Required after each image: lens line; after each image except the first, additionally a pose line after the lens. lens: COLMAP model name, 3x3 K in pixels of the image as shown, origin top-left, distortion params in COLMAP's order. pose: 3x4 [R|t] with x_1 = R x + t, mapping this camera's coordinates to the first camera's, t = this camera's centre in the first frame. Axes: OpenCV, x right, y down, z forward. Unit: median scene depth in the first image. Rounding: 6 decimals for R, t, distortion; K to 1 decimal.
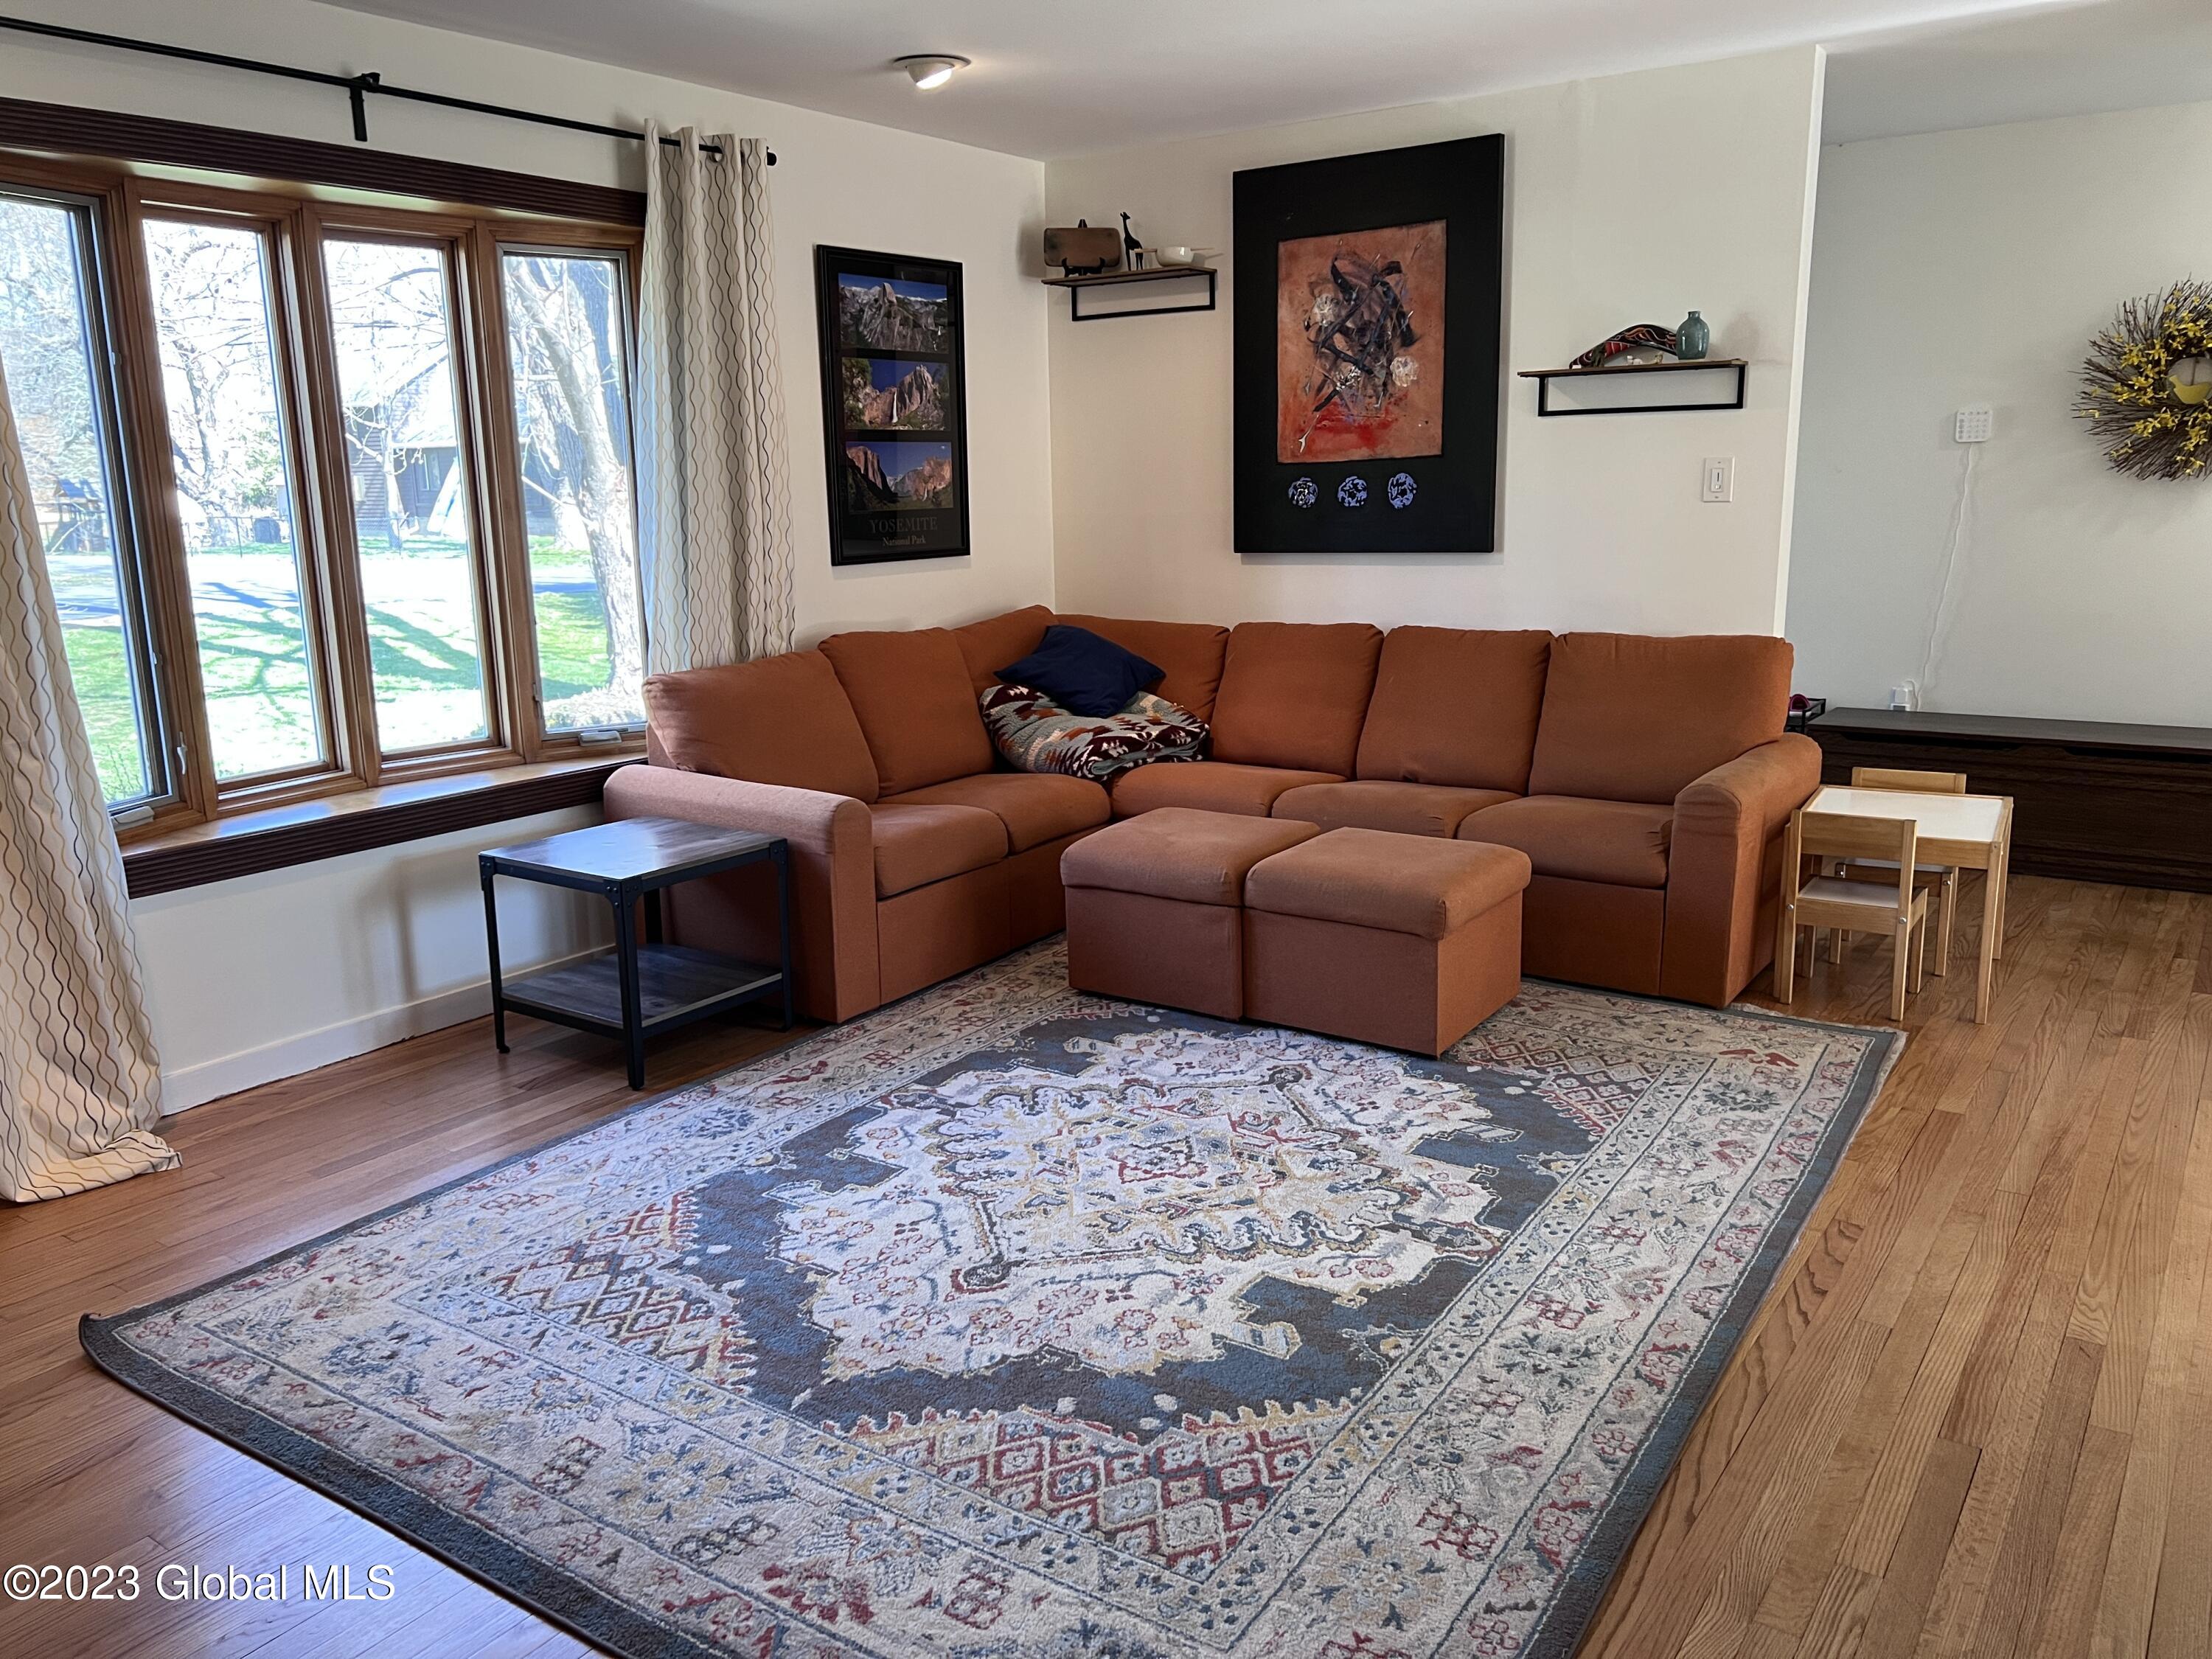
lens RADIAL K [[1662.1, 0, 1096.7], [0, 1662.1, 820.0], [0, 0, 1]] dist [0.066403, -0.089692]
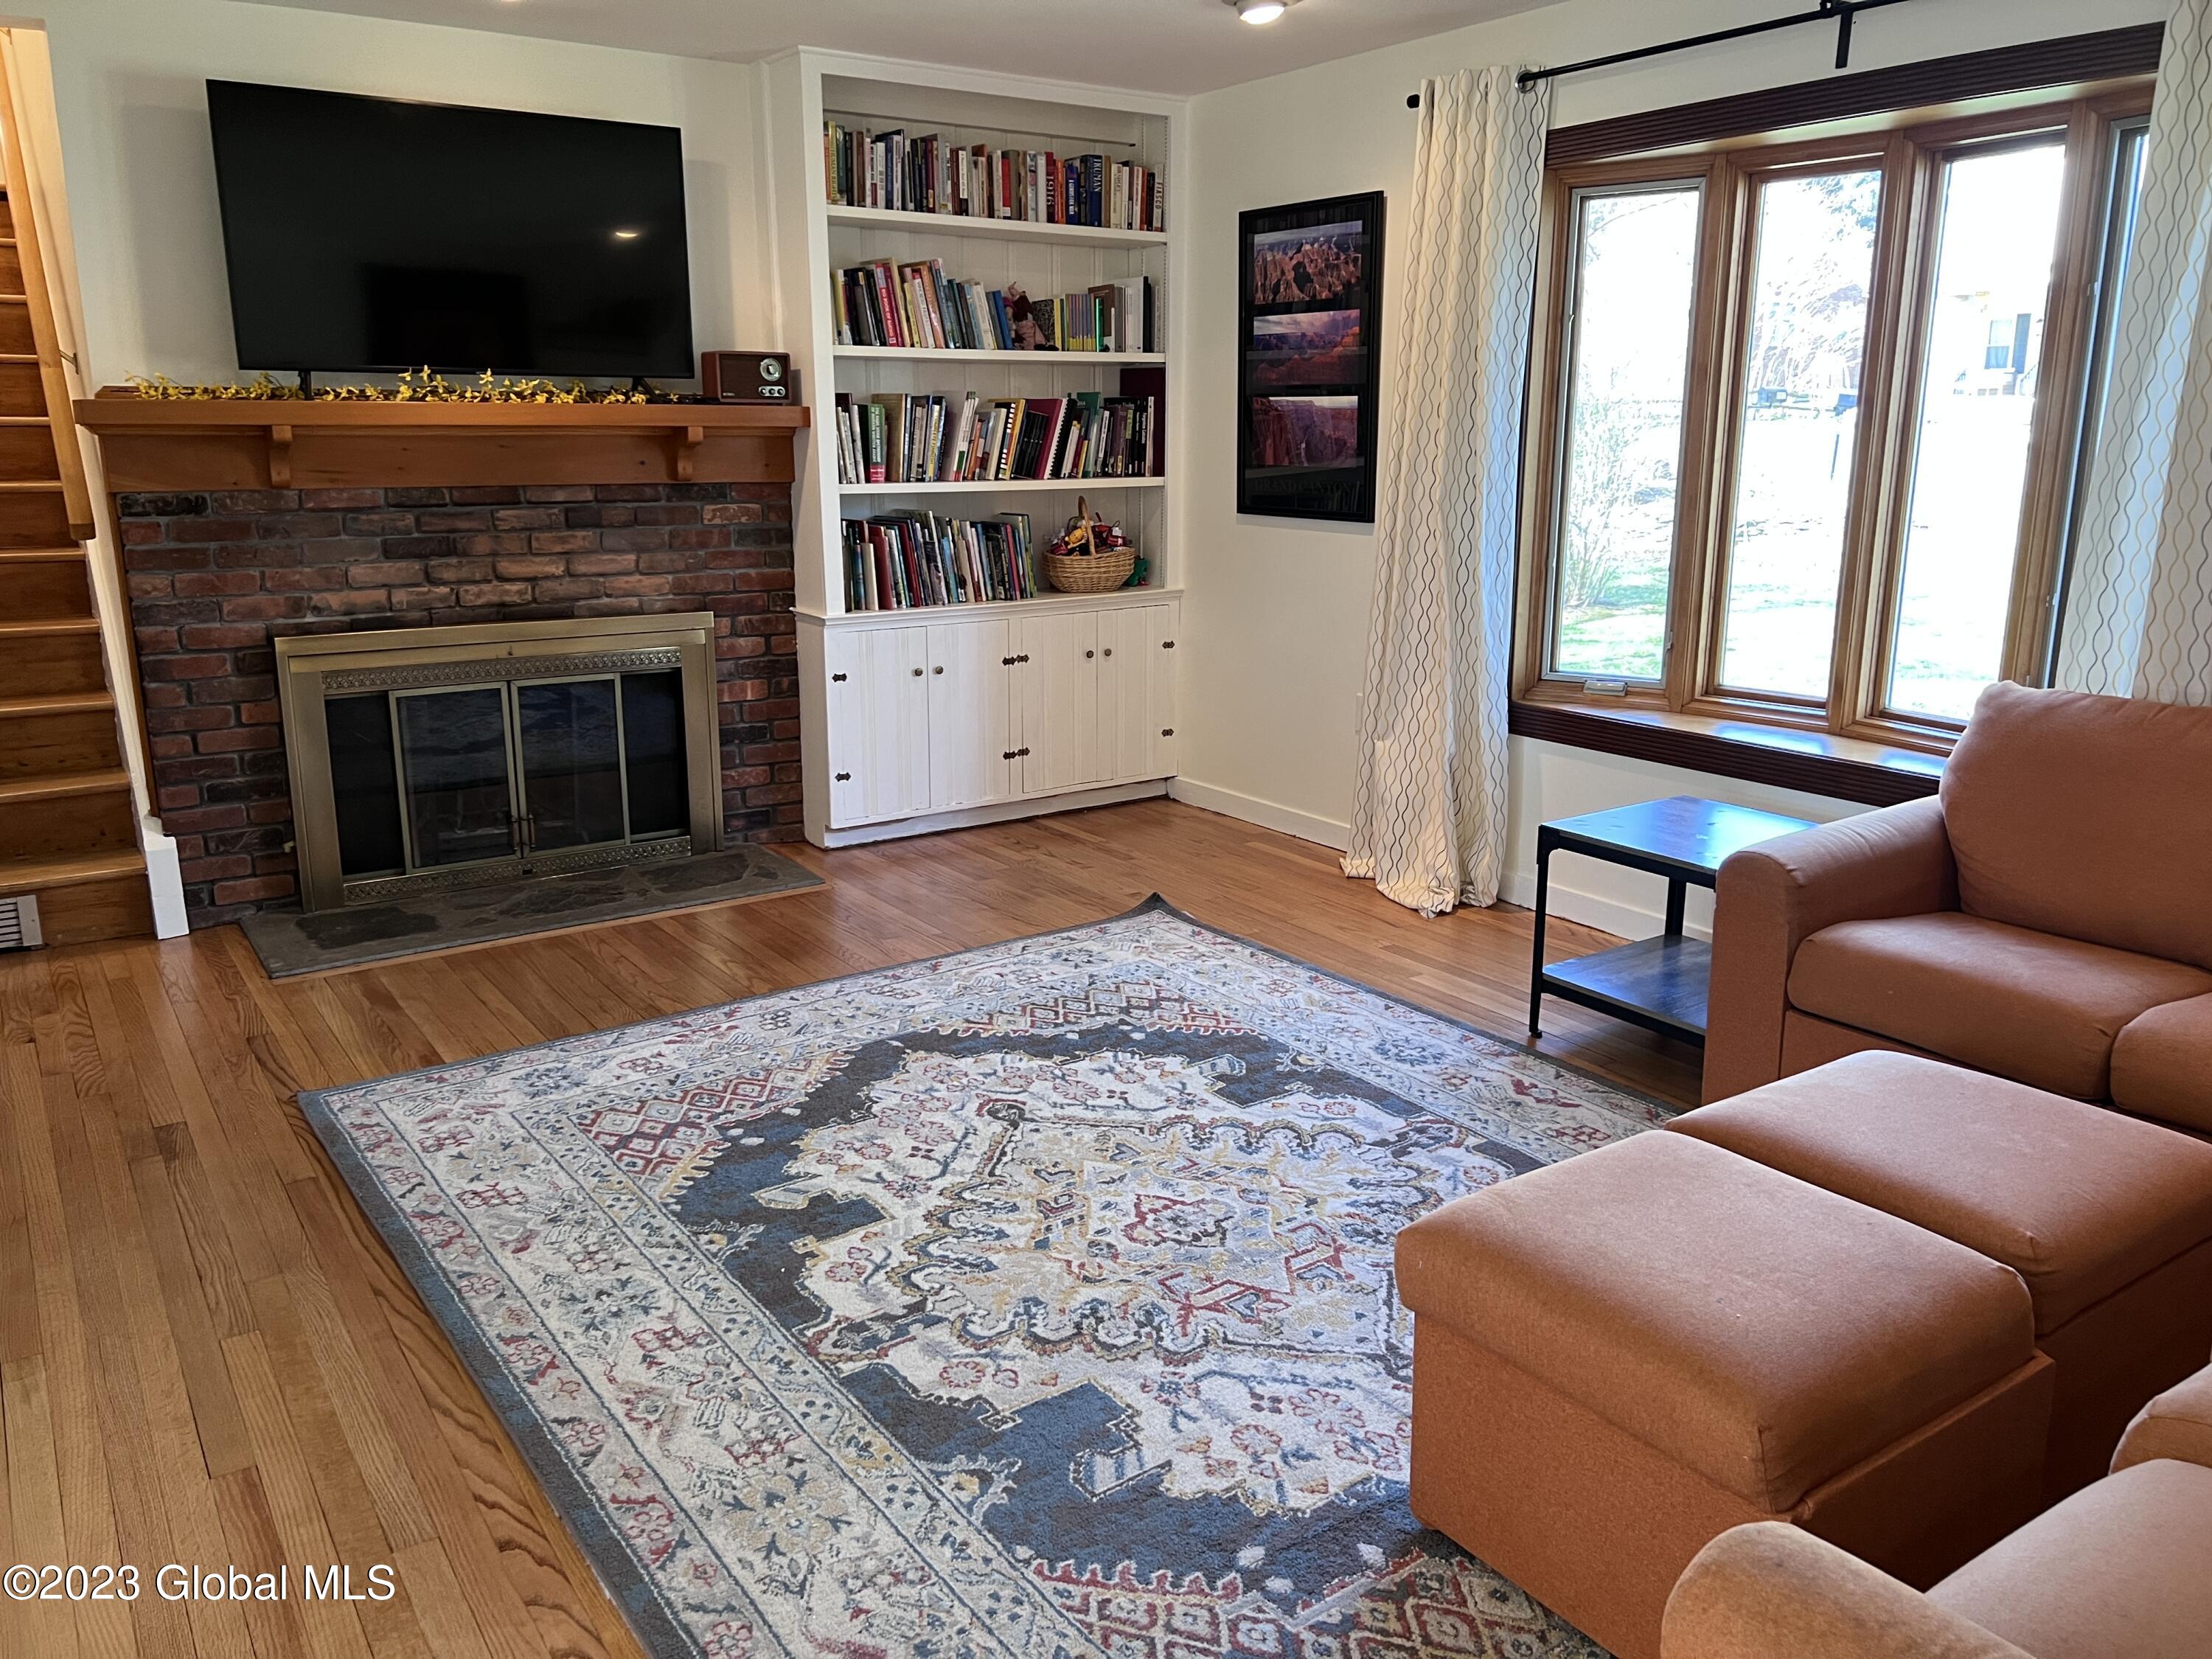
lens RADIAL K [[1662.1, 0, 1103.5], [0, 1662.1, 817.6], [0, 0, 1]] dist [0.066403, -0.089692]
pose [[-0.347639, 0.242525, -0.905720, 0.859334], [-0.192471, 0.926940, 0.322083, -0.289754], [0.917661, 0.286294, -0.275562, 1.239374]]
